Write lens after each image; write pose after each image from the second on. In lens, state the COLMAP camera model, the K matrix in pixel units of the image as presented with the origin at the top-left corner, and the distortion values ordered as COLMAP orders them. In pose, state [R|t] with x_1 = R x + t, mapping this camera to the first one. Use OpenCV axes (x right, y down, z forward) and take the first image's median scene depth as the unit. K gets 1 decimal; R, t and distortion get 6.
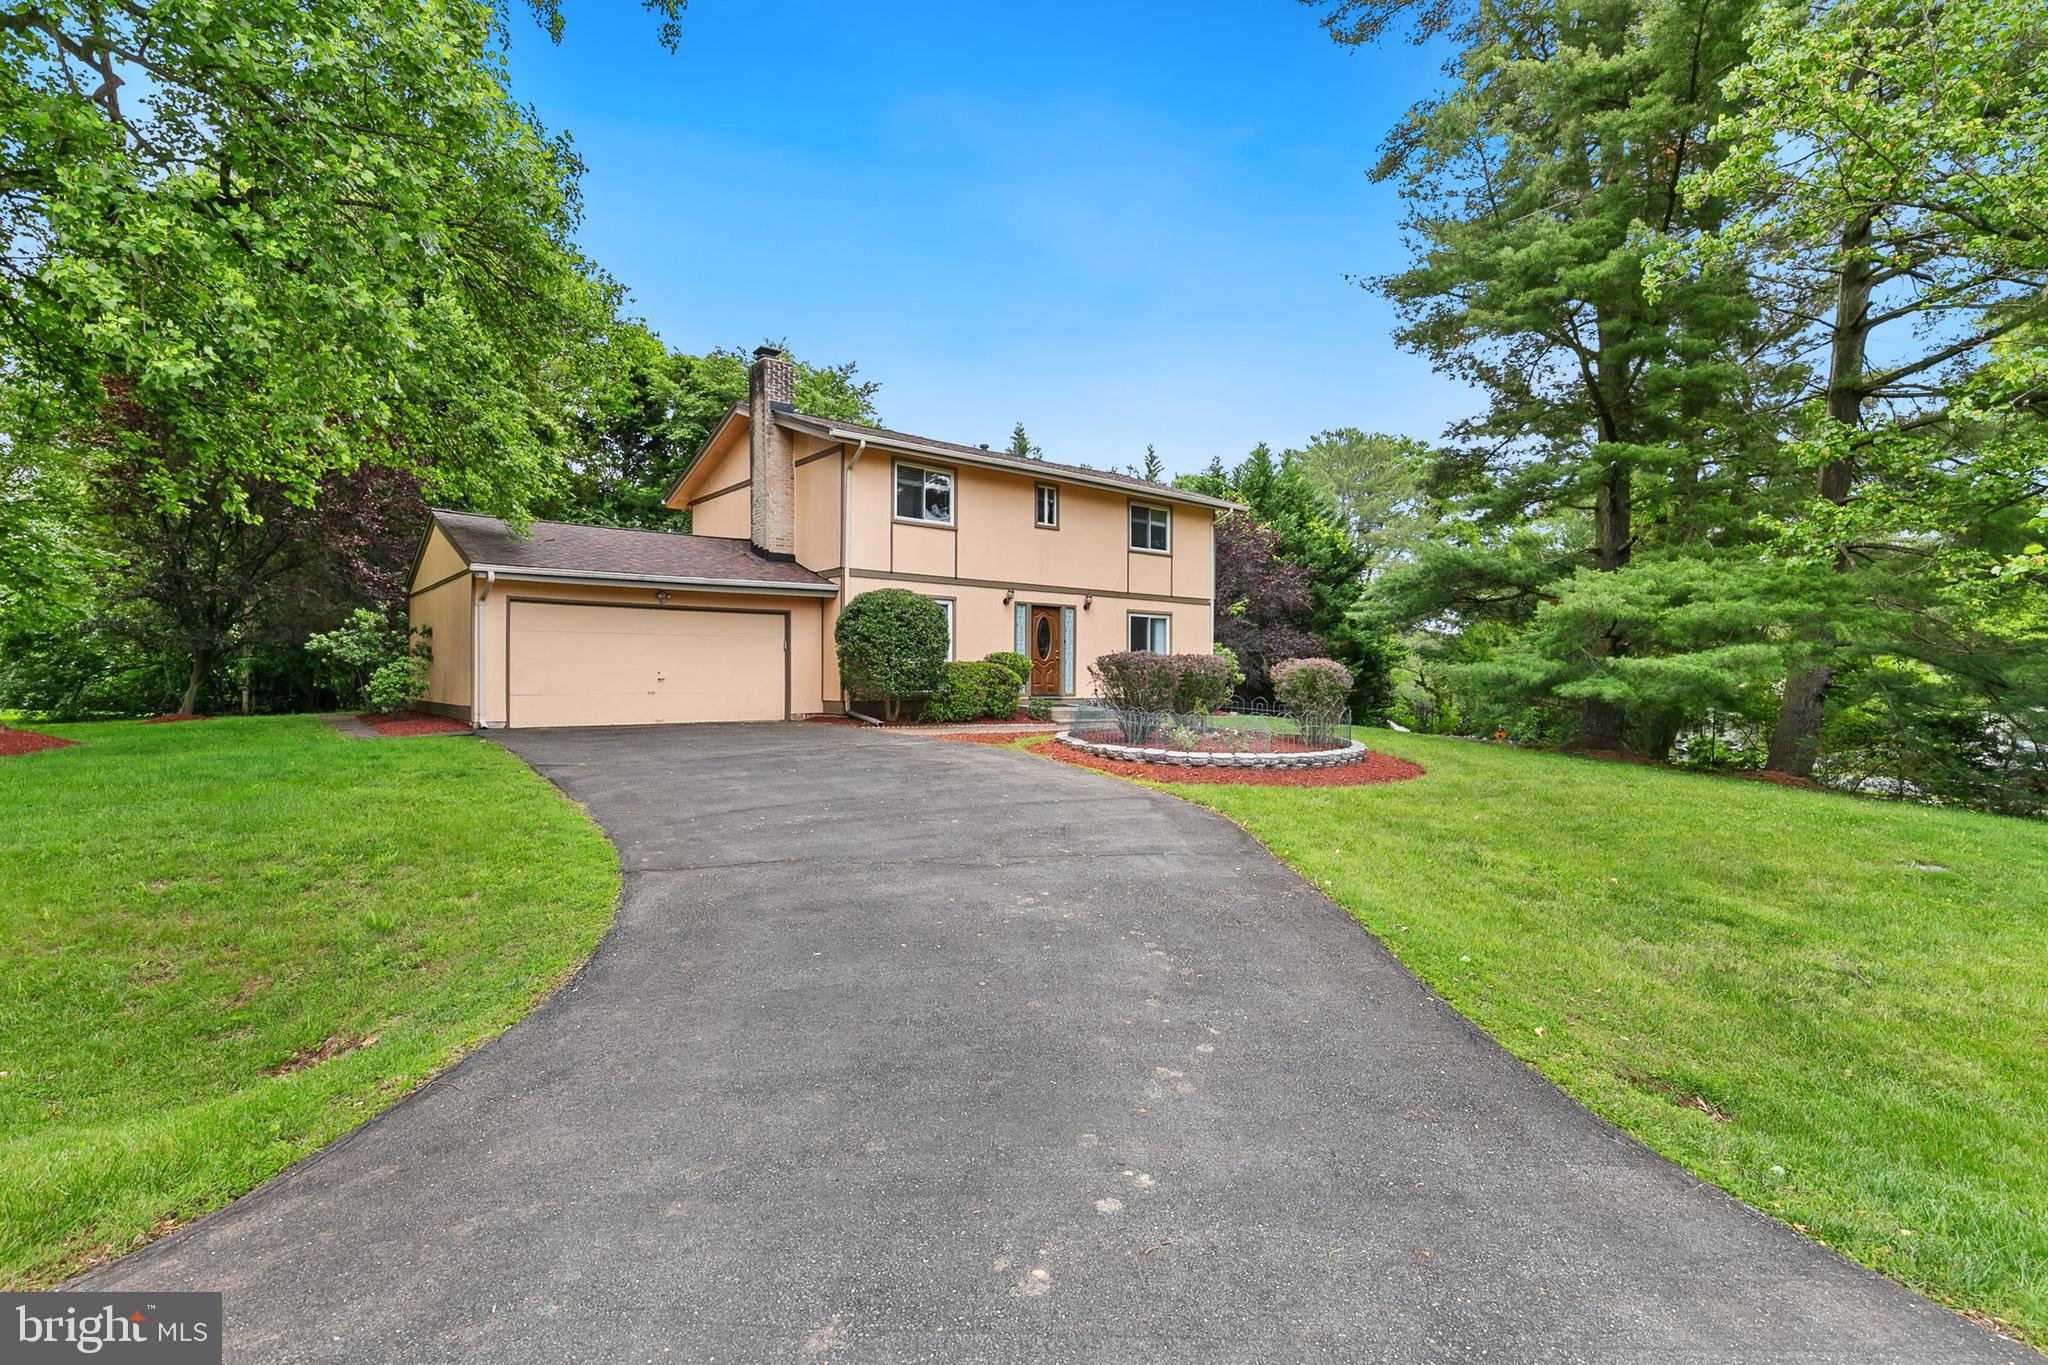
lens RADIAL K [[963.7, 0, 1015.5], [0, 963.7, 678.7], [0, 0, 1]] dist [-0.000337, -0.000727]
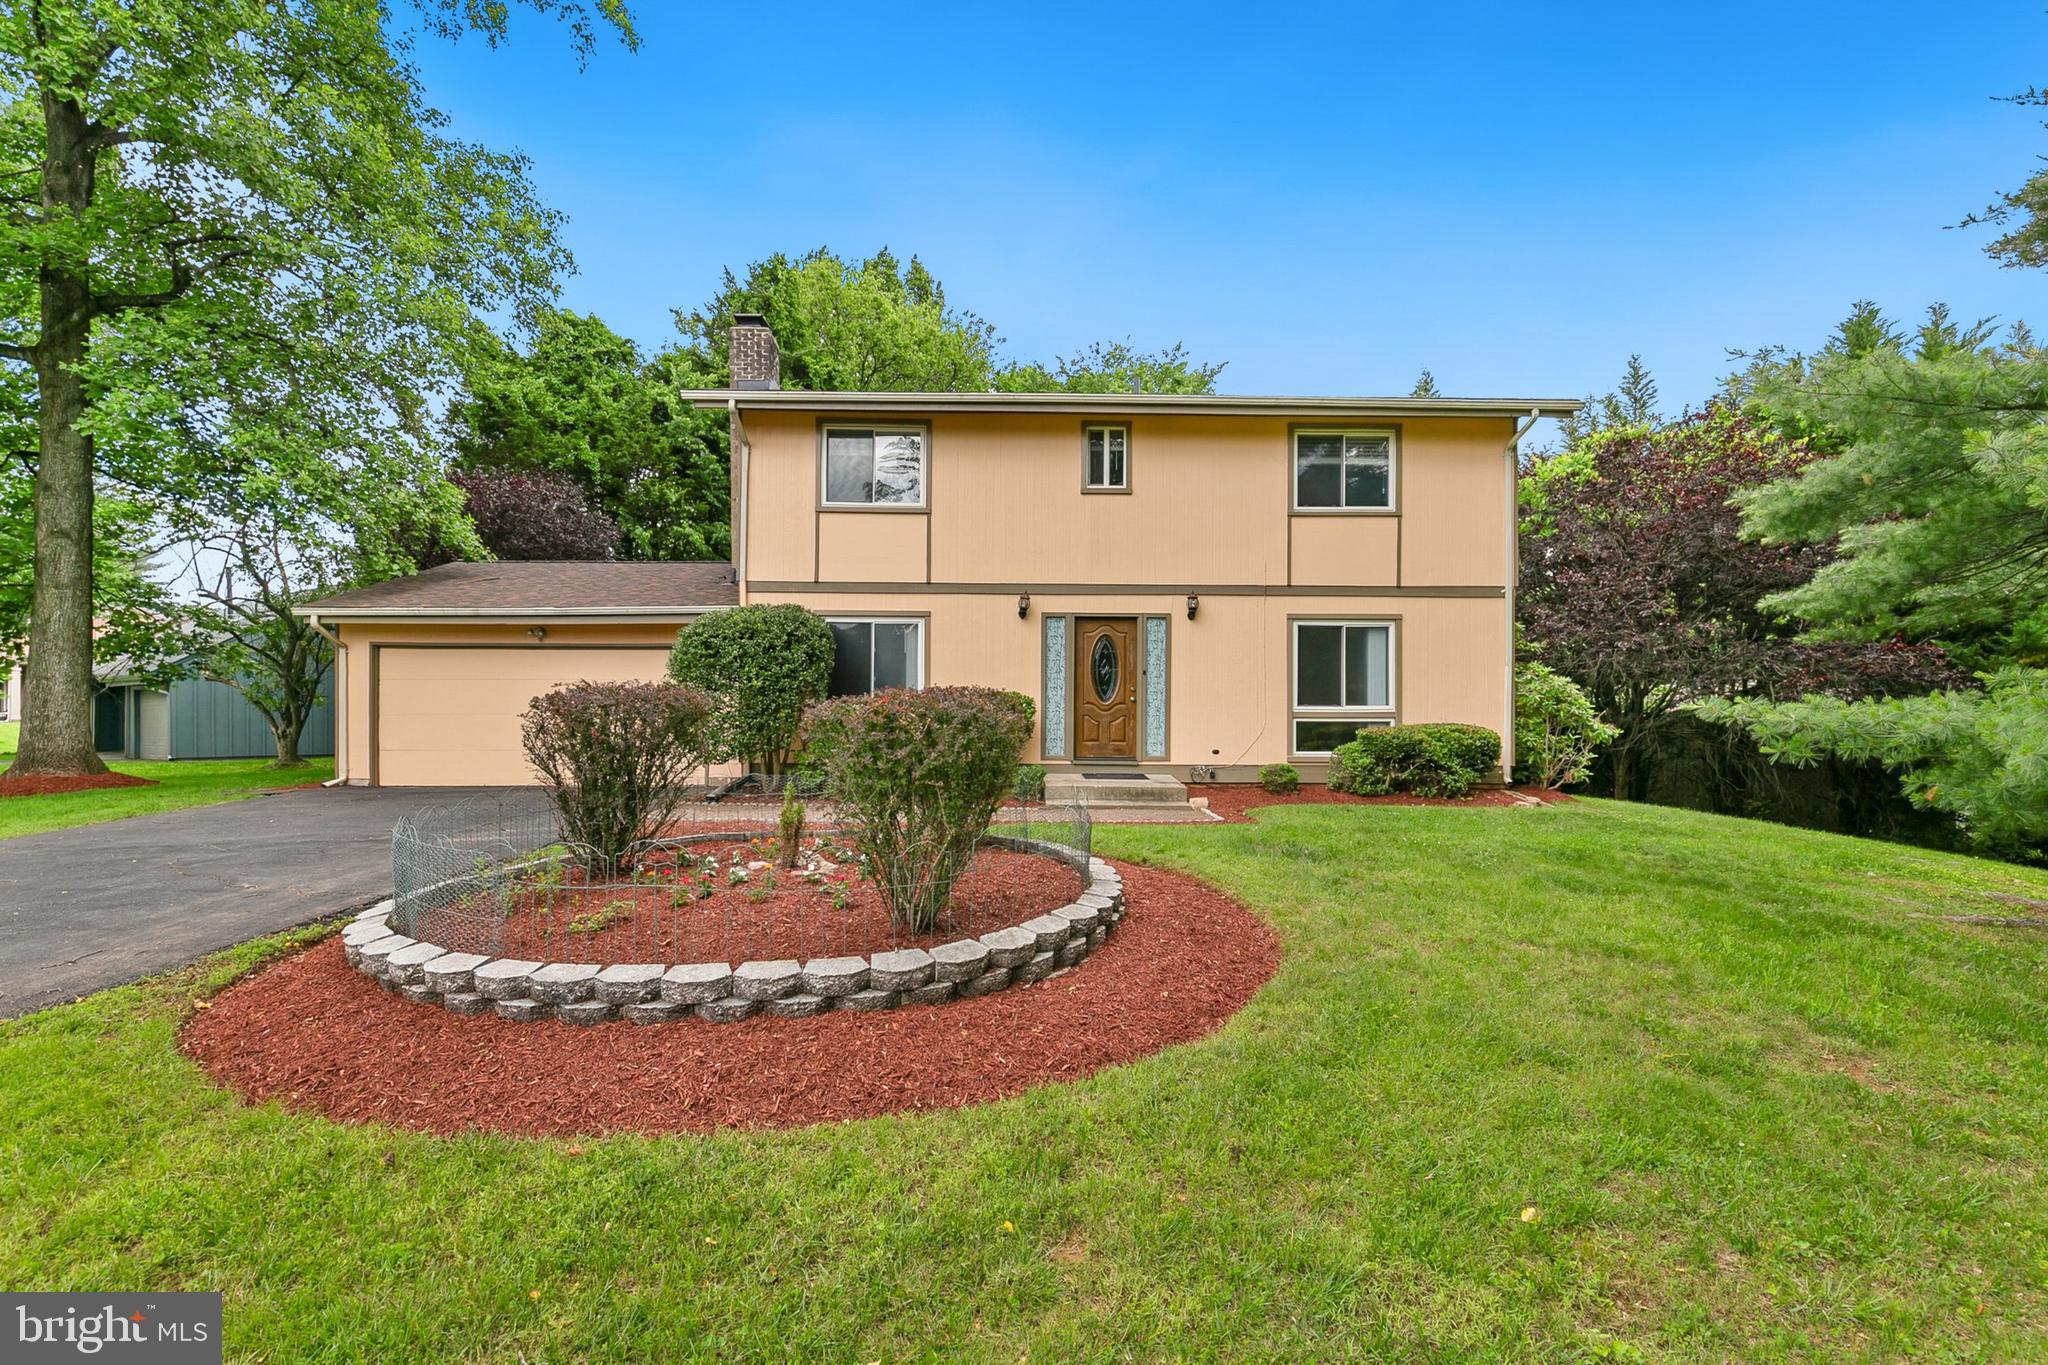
lens RADIAL K [[924.2, 0, 993.5], [0, 924.2, 723.1], [0, 0, 1]] dist [0.010336, -0.001748]
pose [[0.785974, 0.003011, -0.618252, 0.353135], [-0.000482, 0.999991, 0.004257, -0.008692], [0.618260, -0.003048, 0.785968, 0.487007]]
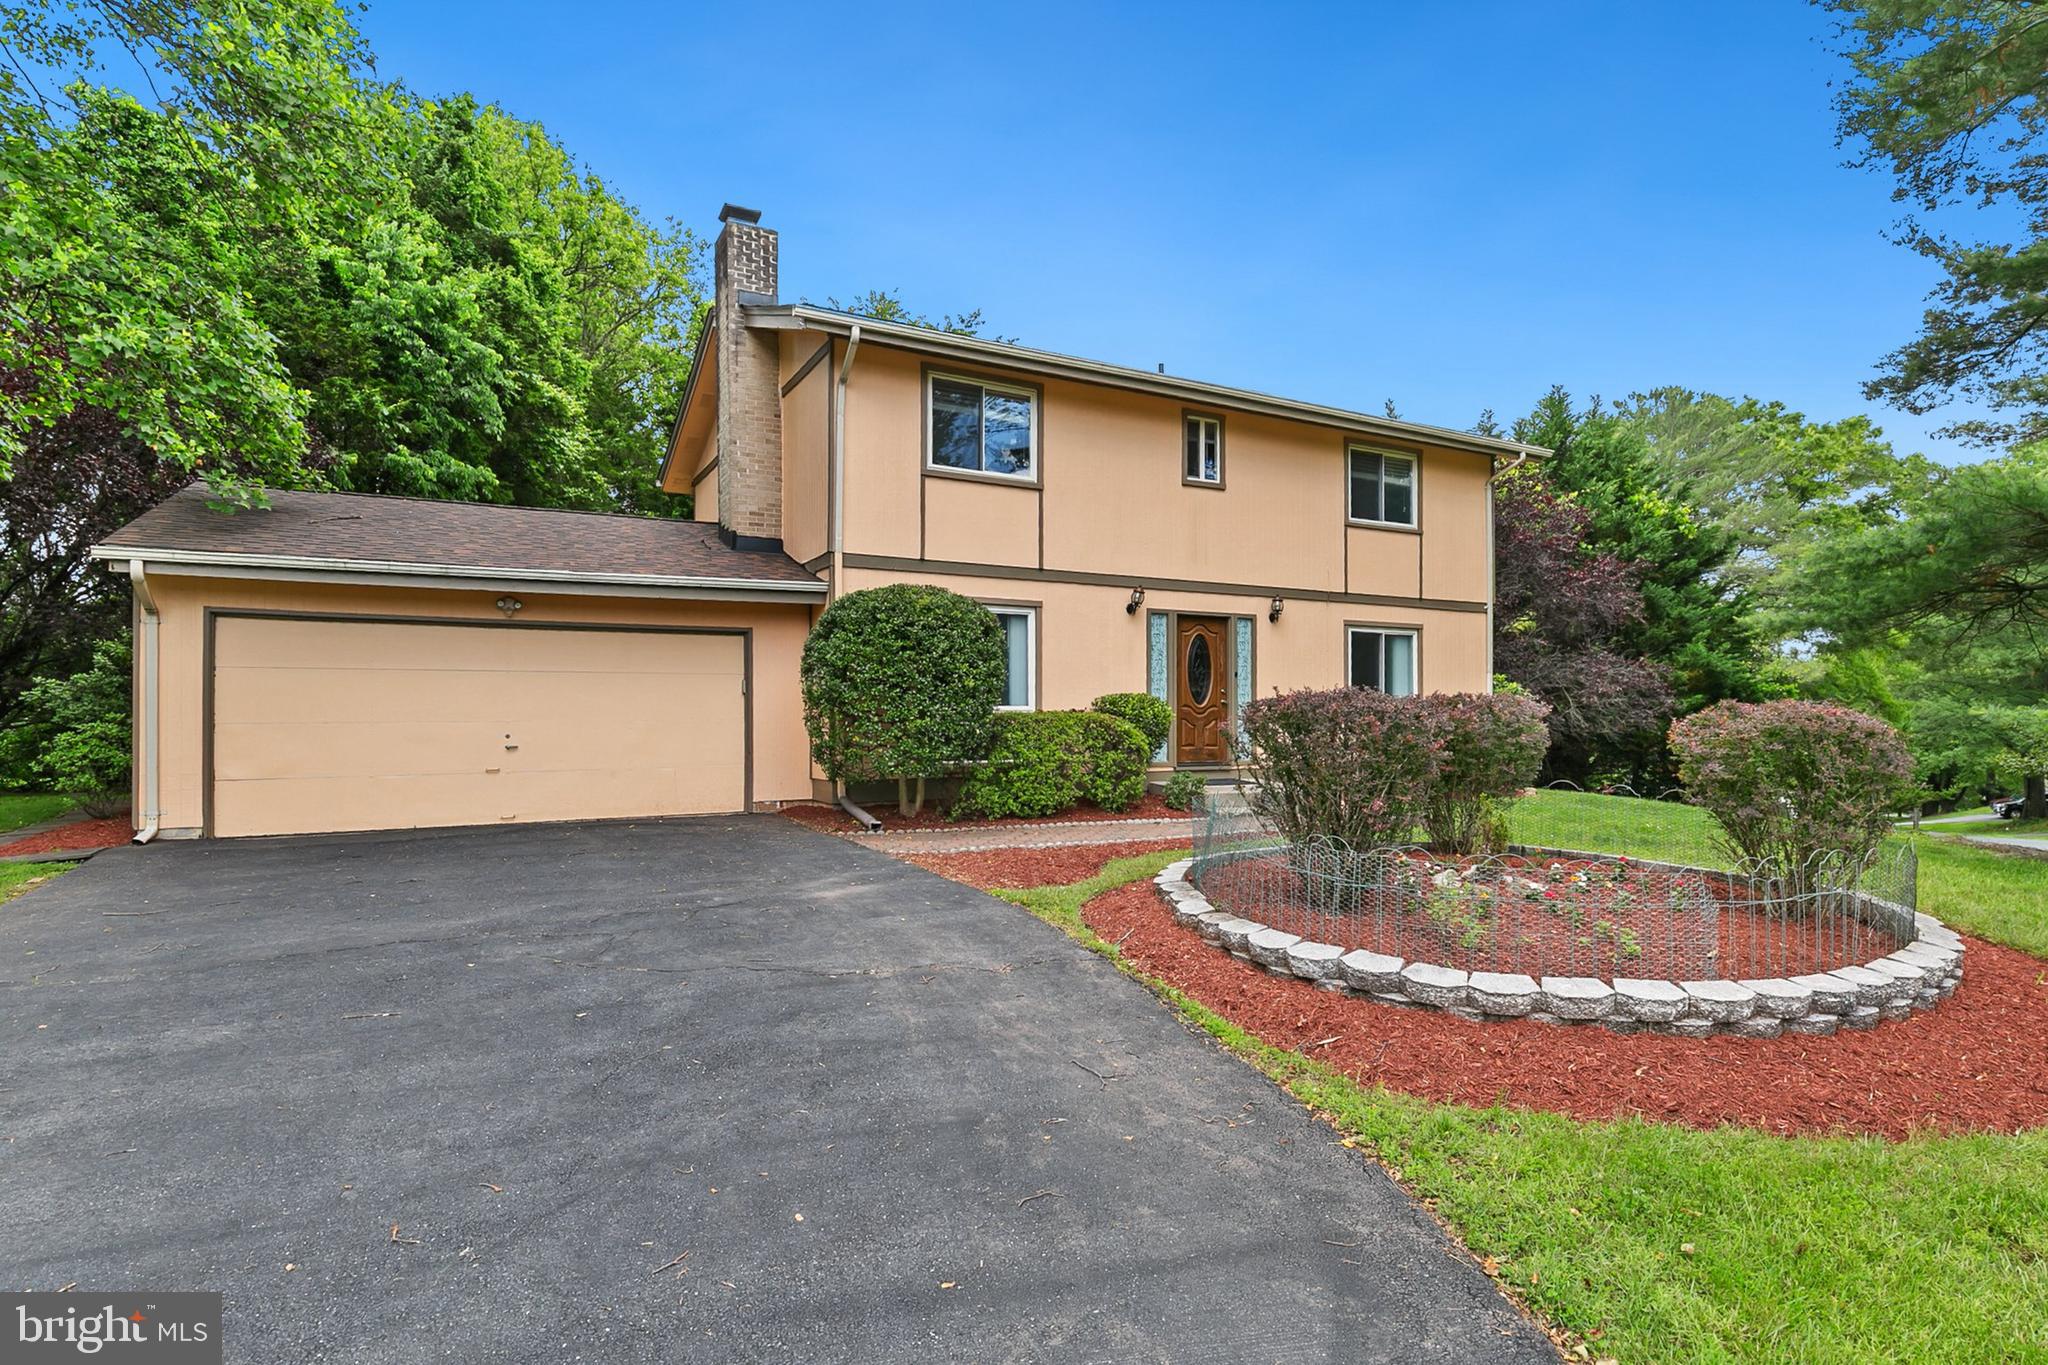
lens RADIAL K [[1060.3, 0, 1055.9], [0, 1060.3, 718.4], [0, 0, 1]] dist [0.013233, -0.000610]
pose [[0.985150, -0.007863, -0.171517, 0.055234], [0.007285, 0.999965, -0.003999, -0.009552], [0.171543, 0.002690, 0.985173, 0.336225]]
